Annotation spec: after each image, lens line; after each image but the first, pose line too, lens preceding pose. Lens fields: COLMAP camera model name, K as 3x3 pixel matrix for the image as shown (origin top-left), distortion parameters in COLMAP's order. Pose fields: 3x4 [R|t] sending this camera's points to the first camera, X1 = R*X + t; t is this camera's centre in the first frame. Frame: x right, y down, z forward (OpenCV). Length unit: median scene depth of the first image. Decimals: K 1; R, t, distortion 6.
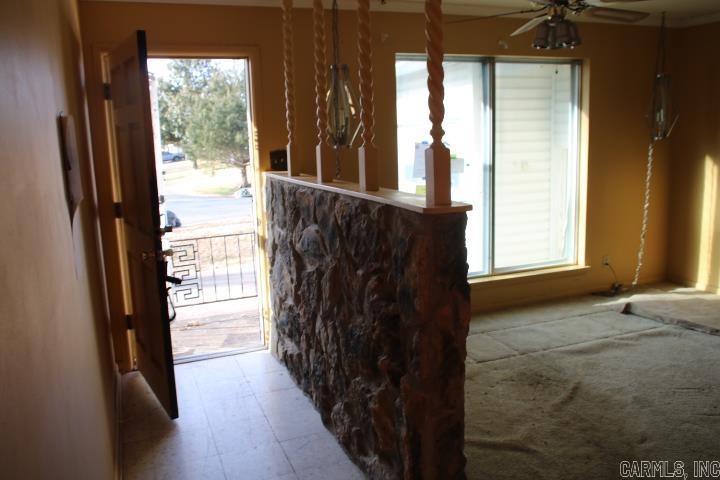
lens RADIAL K [[595.7, 0, 360.1], [0, 595.7, 240.6], [0, 0, 1]] dist [-0.065381, 0.001140]
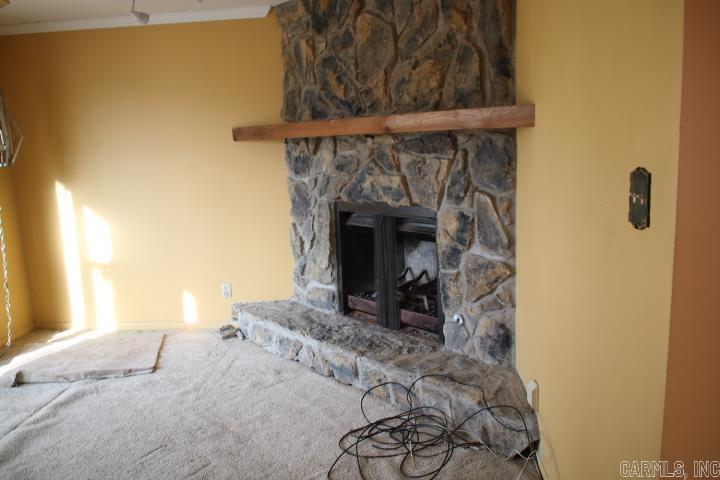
lens RADIAL K [[595.7, 0, 360.5], [0, 595.7, 239.0], [0, 0, 1]] dist [-0.065381, 0.001140]
pose [[0.432458, -0.138739, 0.890916, -0.017134], [0.183708, 0.980922, 0.063582, -0.037337], [-0.882741, 0.136172, 0.449695, 0.233757]]
